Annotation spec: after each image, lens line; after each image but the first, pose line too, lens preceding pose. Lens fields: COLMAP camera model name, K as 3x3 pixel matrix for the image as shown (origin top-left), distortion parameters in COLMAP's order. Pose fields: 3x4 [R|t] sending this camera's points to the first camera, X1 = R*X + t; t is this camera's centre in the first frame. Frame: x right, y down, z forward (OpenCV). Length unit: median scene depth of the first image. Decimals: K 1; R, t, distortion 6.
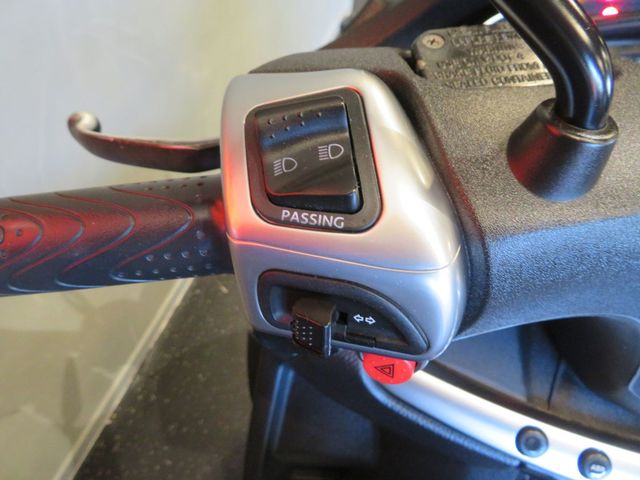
lens RADIAL K [[455.9, 0, 320.0], [0, 455.9, 240.0], [0, 0, 1]] dist [-0.009609, 0.001819]
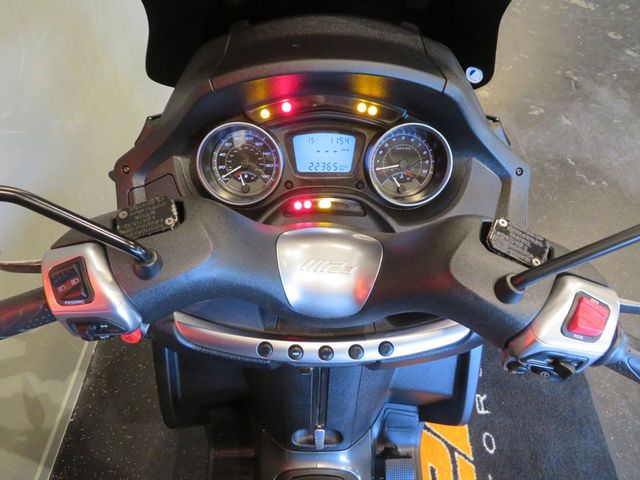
lens RADIAL K [[455.9, 0, 320.0], [0, 455.9, 240.0], [0, 0, 1]] dist [-0.009609, 0.001819]
pose [[0.968399, -0.223185, 0.111315, 0.548453], [0.213095, 0.972336, 0.095668, -0.160388], [-0.129587, -0.068924, 0.989170, -0.936493]]
